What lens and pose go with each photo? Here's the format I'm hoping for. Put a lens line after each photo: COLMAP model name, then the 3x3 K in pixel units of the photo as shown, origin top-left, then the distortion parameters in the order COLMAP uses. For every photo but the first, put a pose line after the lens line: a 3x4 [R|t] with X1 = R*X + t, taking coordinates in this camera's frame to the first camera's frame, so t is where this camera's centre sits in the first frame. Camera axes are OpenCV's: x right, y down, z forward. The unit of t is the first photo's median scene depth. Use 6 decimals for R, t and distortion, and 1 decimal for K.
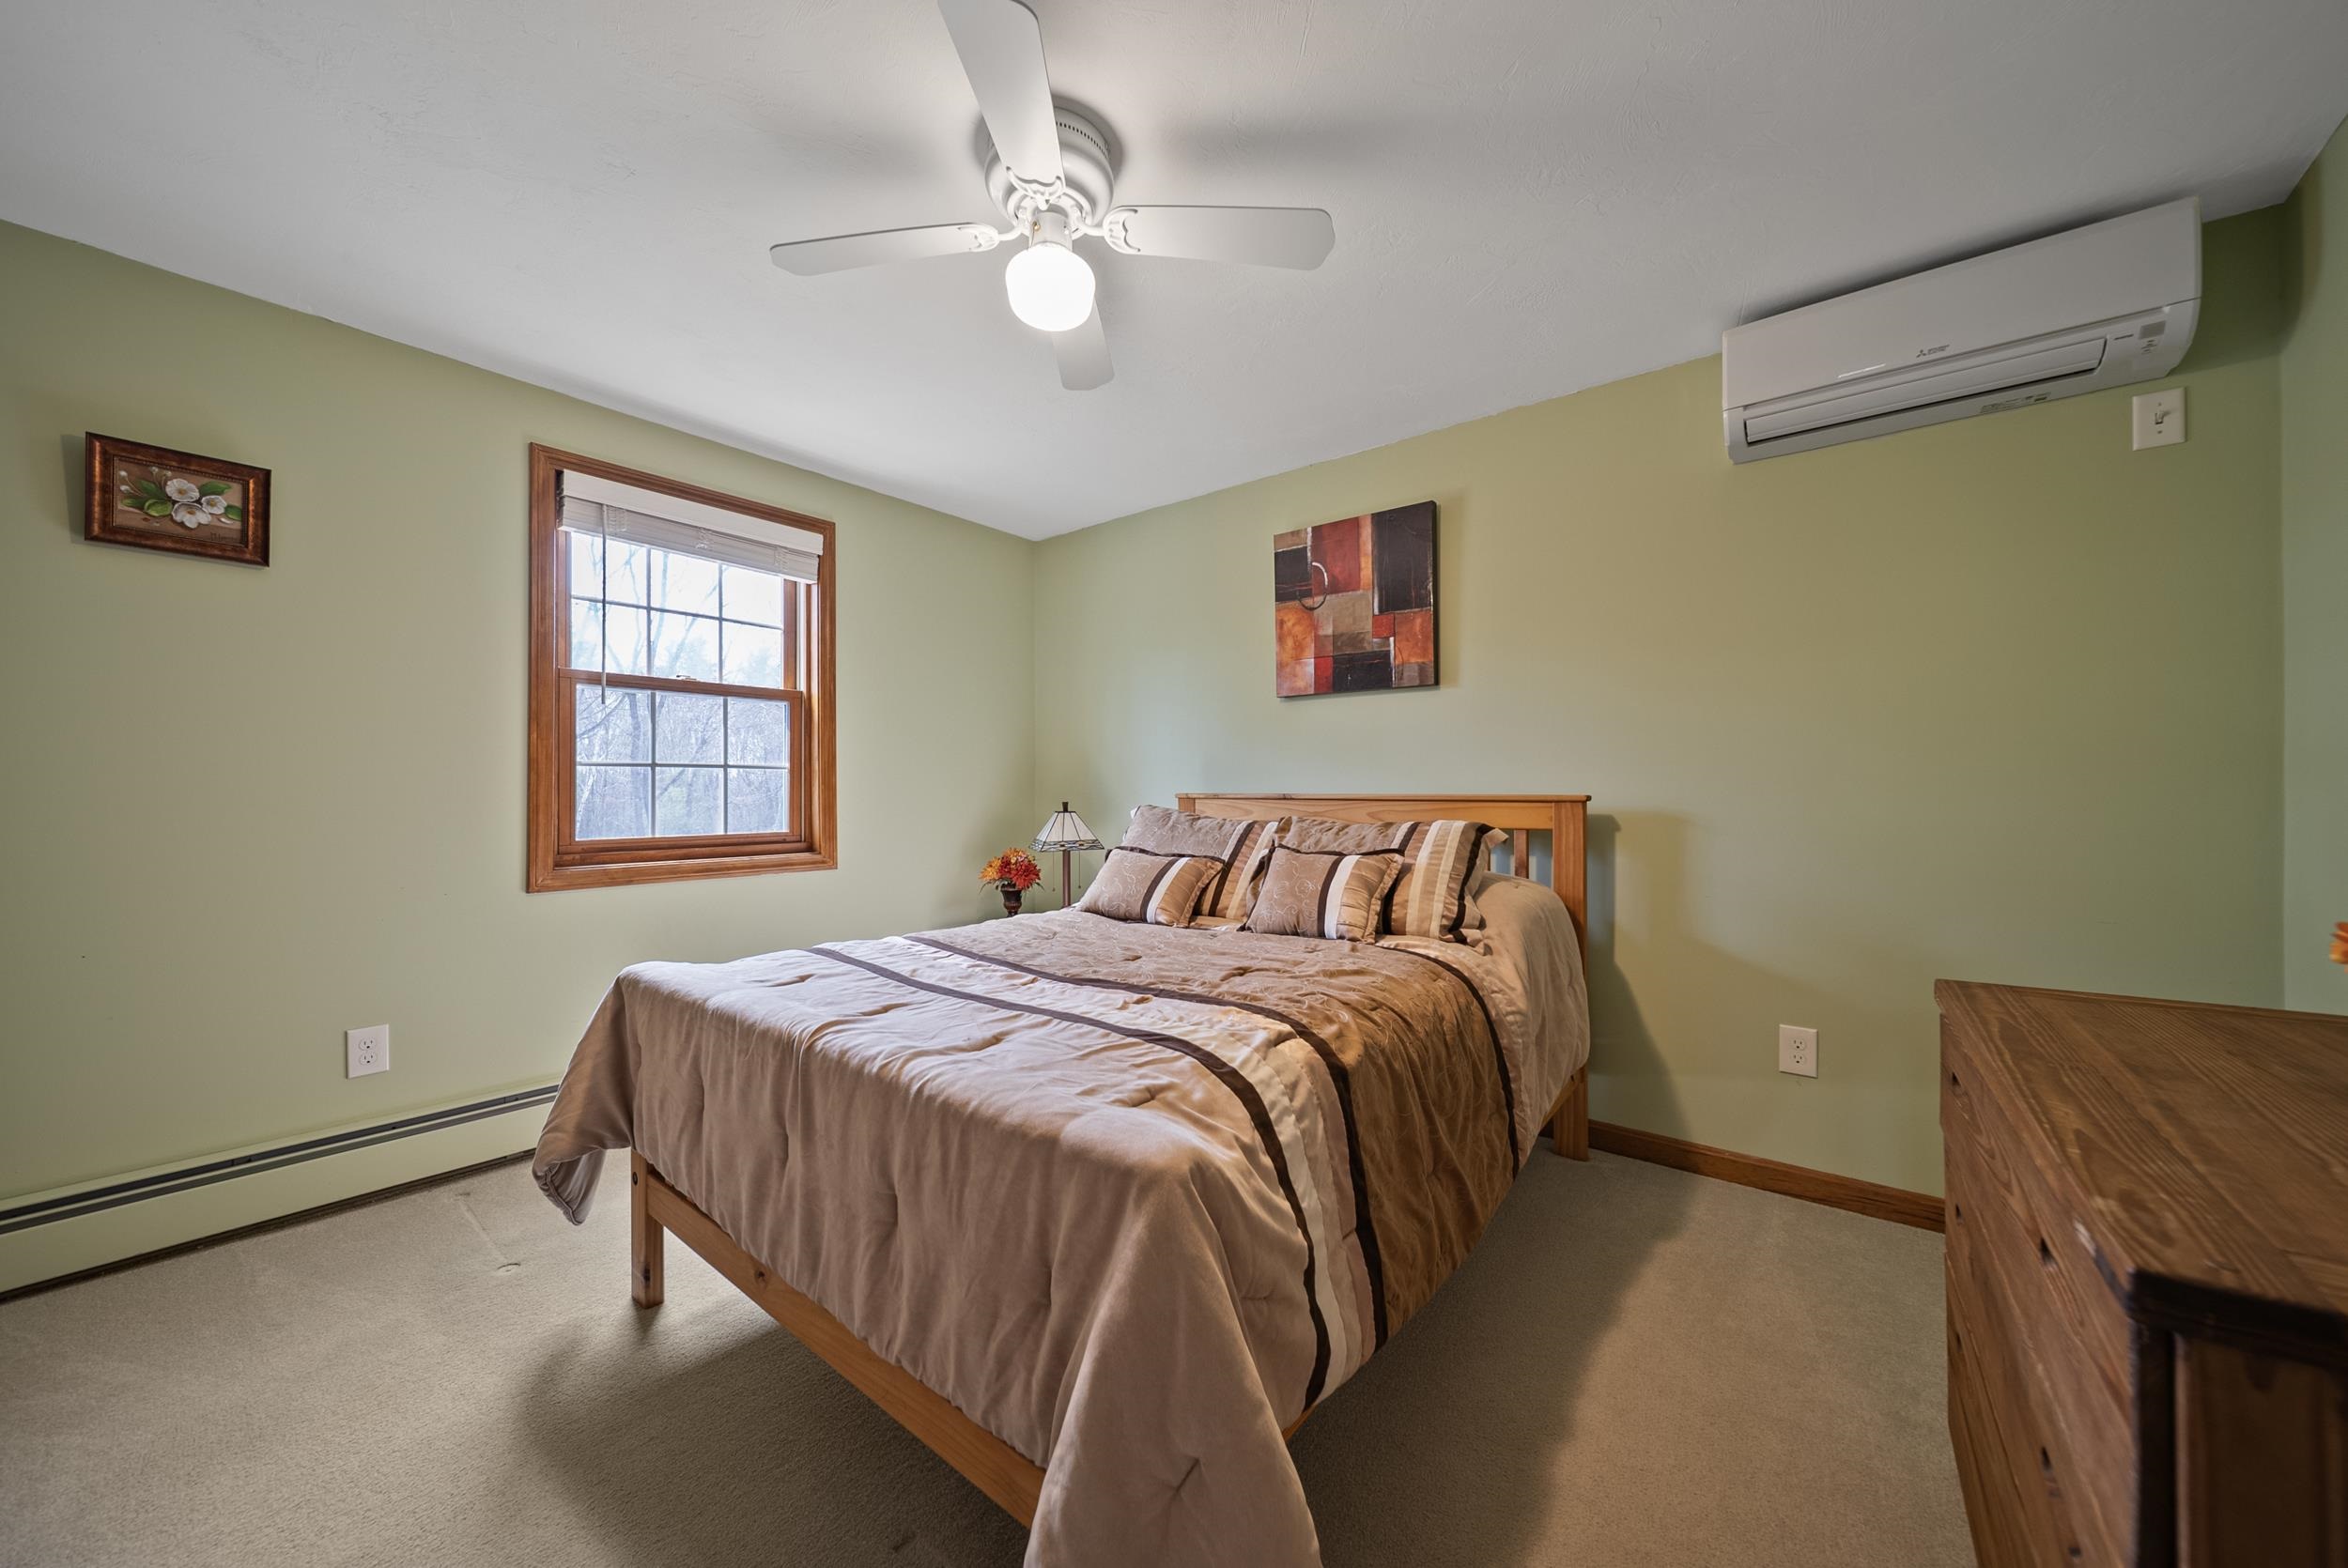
lens RADIAL K [[812.6, 0, 1177.5], [0, 812.6, 789.7], [0, 0, 1]] dist [-0.001522, -0.000089]
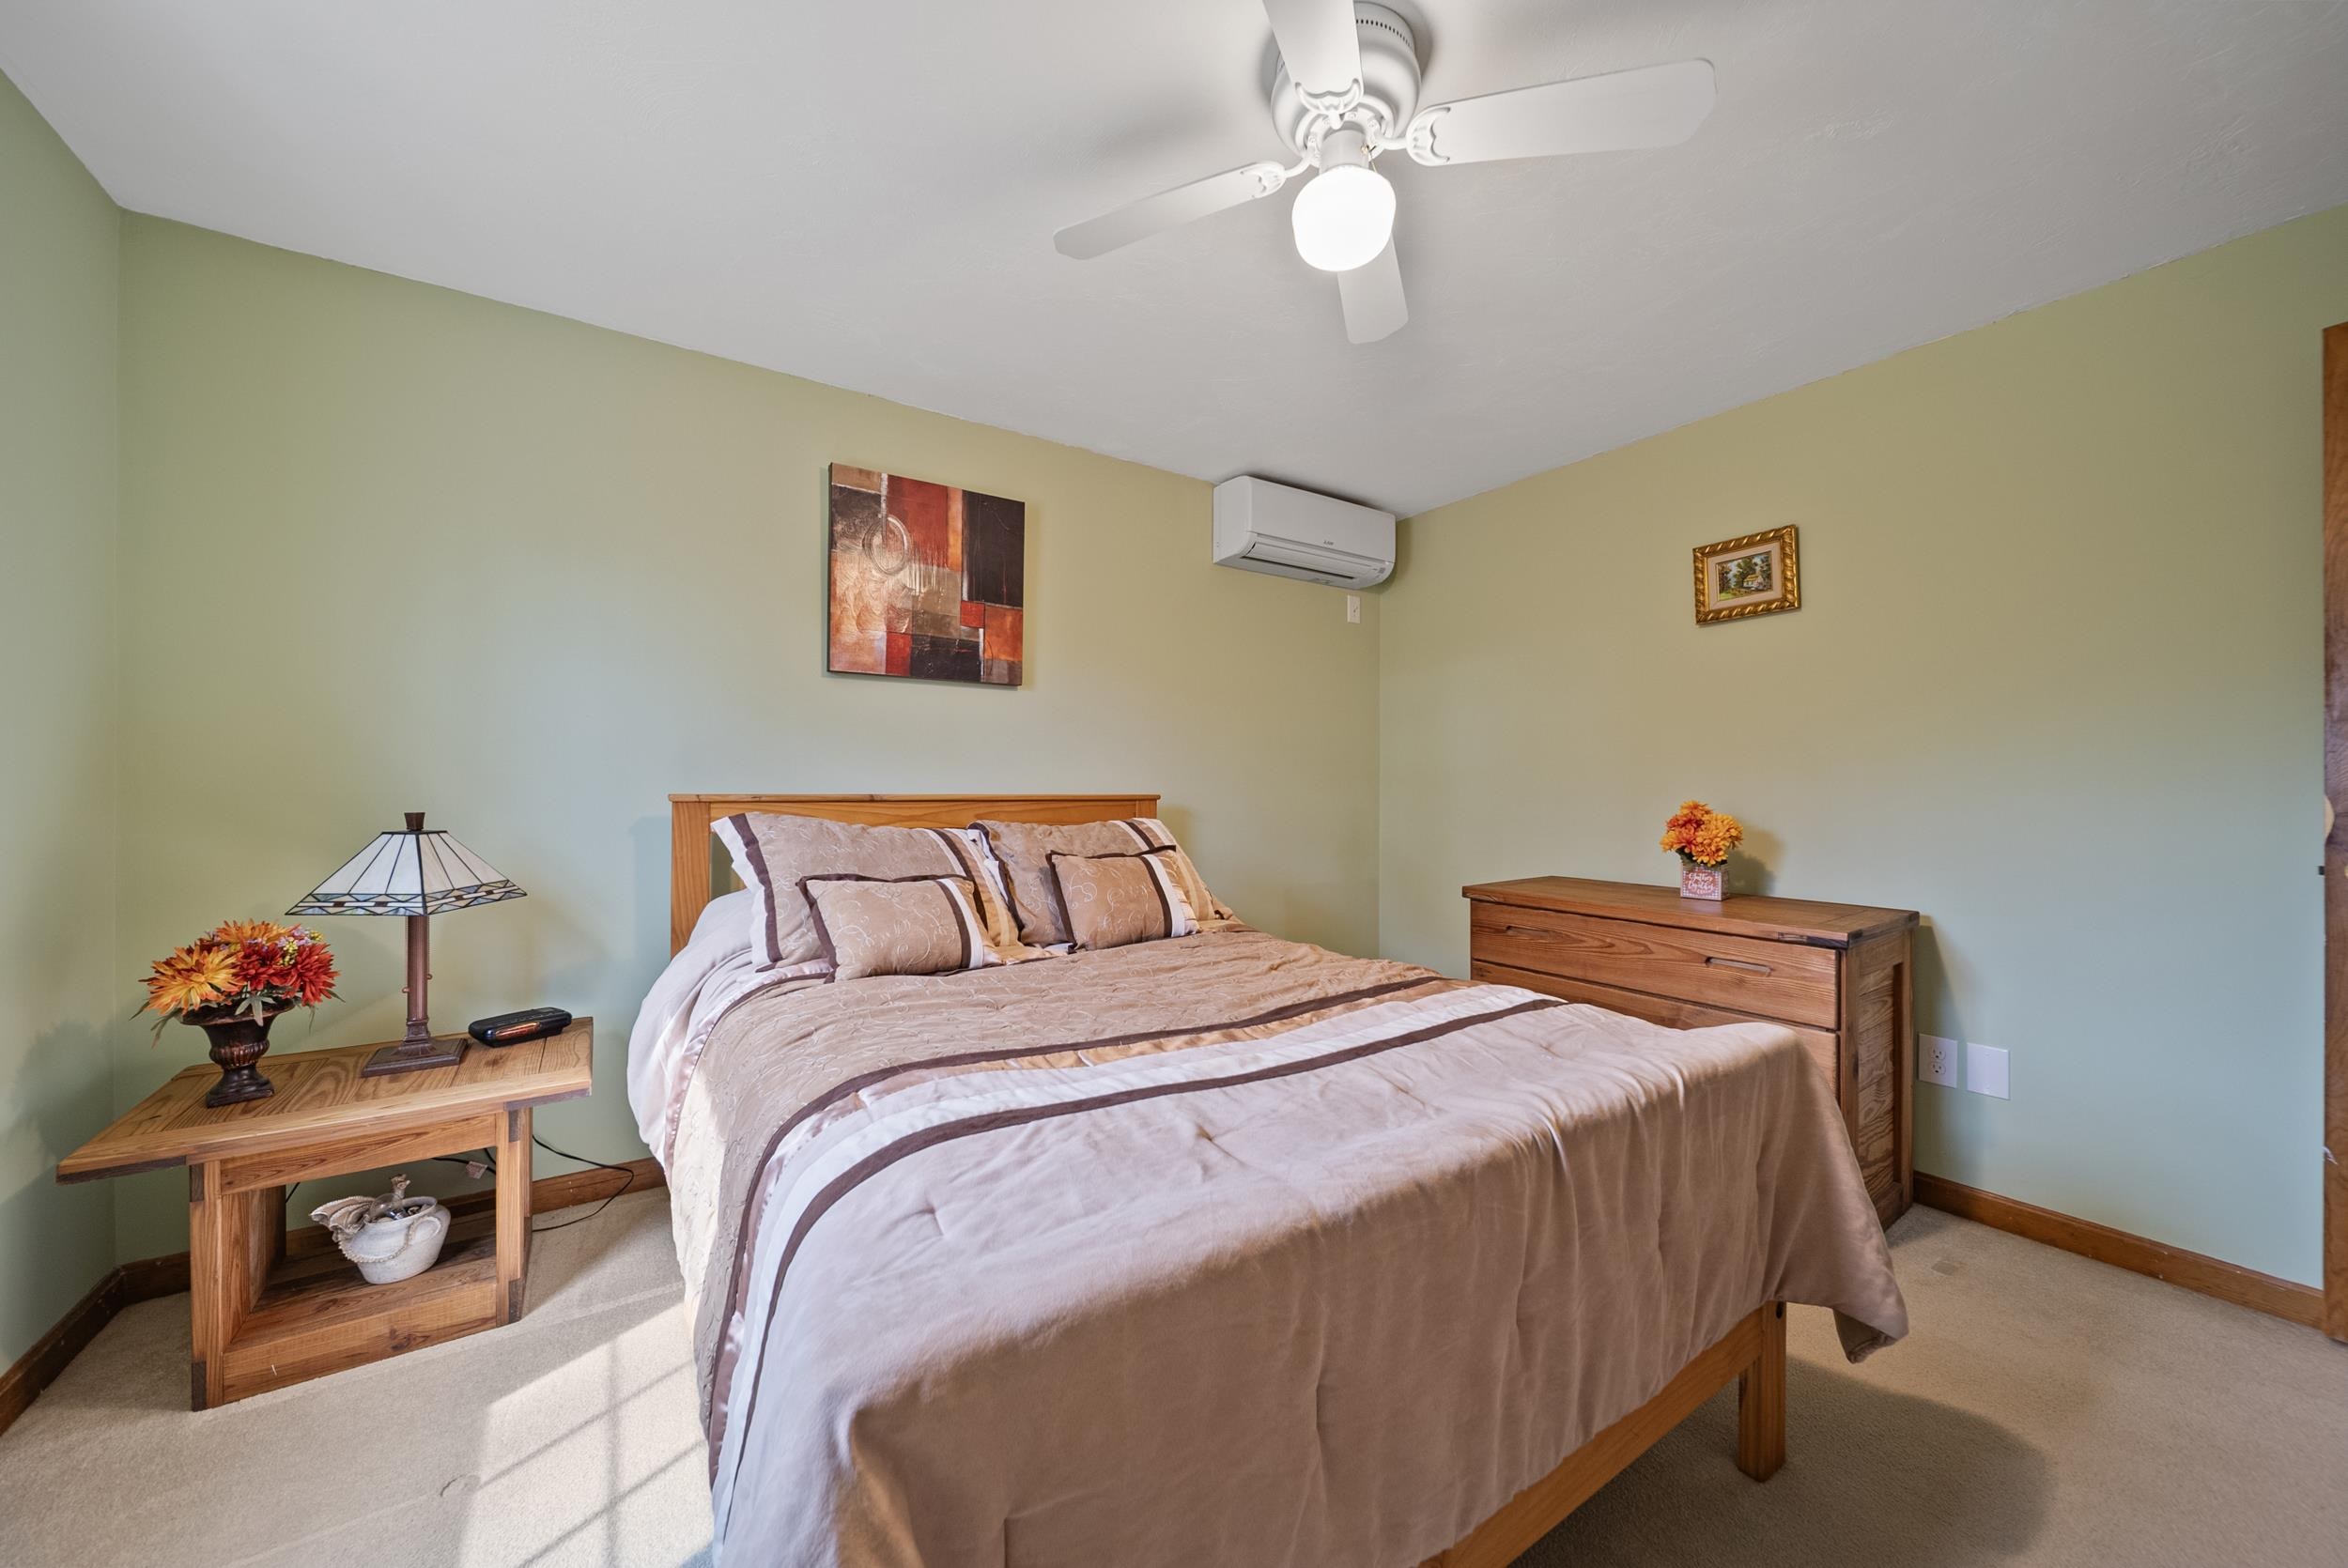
lens RADIAL K [[812.6, 0, 1176.5], [0, 812.6, 786.1], [0, 0, 1]] dist [-0.001522, -0.000089]
pose [[0.328502, 0.008268, 0.944467, -0.548446], [-0.000257, 0.999962, -0.008665, 0.003129], [-0.944503, 0.002604, 0.328492, 0.472853]]
